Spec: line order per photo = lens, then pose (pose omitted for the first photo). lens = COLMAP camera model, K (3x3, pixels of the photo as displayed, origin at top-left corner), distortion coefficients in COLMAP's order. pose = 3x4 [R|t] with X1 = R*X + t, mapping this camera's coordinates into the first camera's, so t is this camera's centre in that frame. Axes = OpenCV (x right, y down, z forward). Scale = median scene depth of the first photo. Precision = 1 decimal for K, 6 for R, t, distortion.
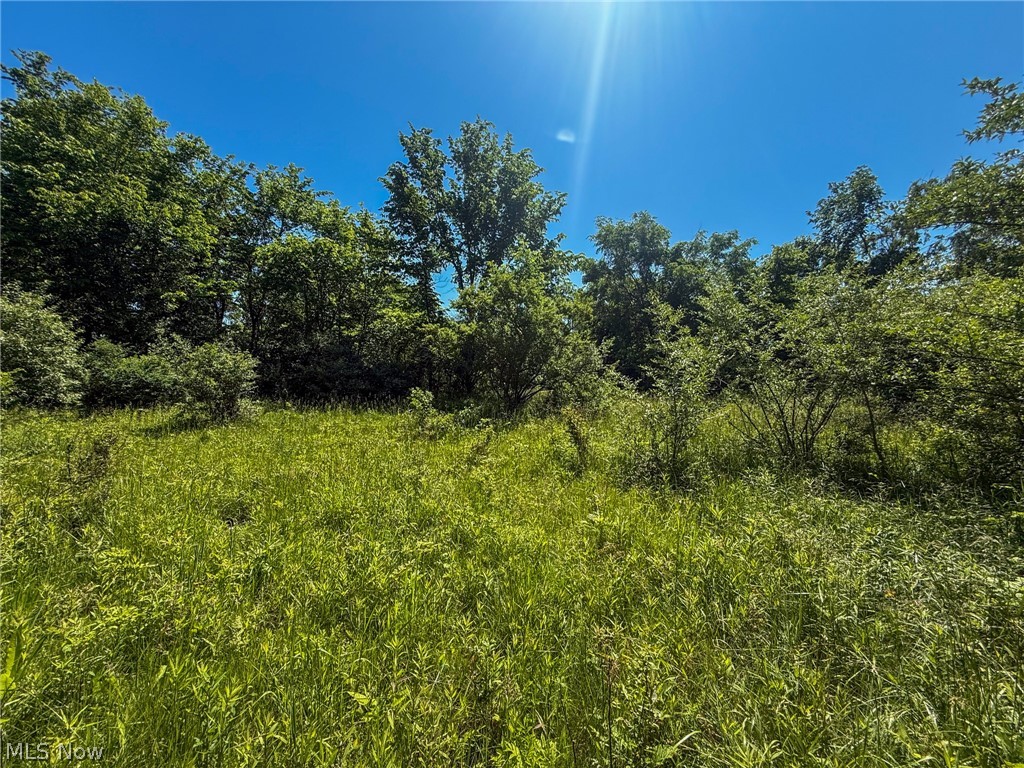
lens RADIAL K [[408.0, 0, 511.8], [0, 408.0, 384.4], [0, 0, 1]] dist [-0.001392, 0.000578]
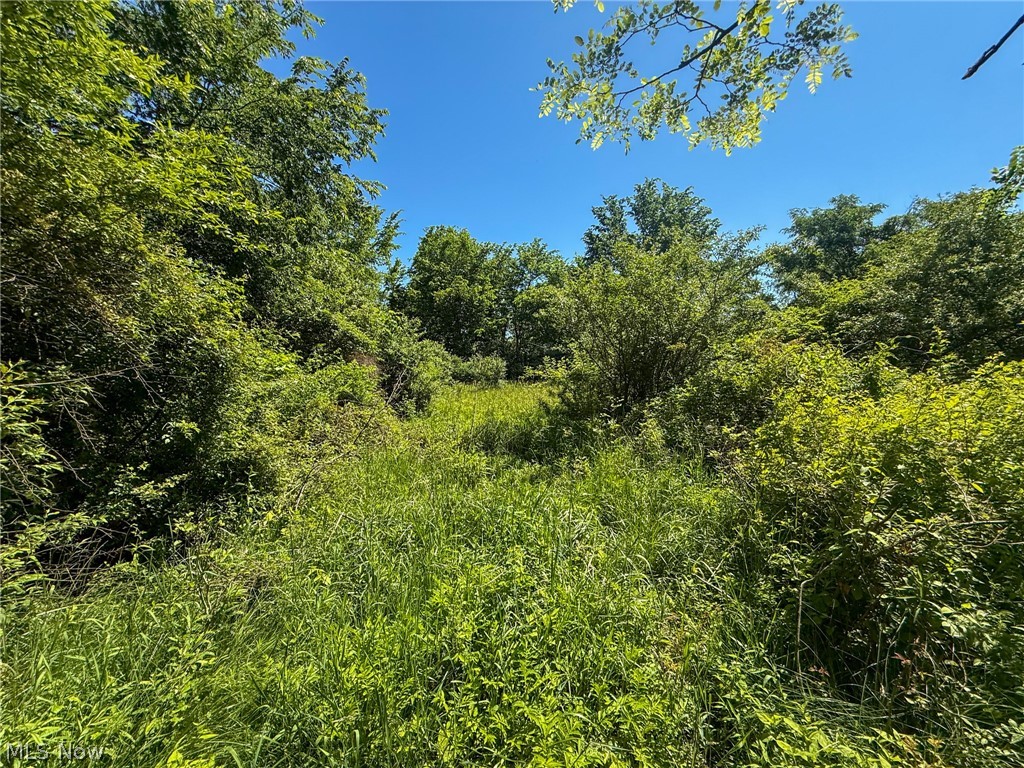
lens RADIAL K [[408.0, 0, 512.1], [0, 408.0, 383.9], [0, 0, 1]] dist [-0.001392, 0.000578]
pose [[0.807710, -0.004381, -0.589563, 0.470181], [0.014554, 0.999816, 0.012510, 0.020300], [0.589400, -0.018684, 0.807625, -0.515697]]
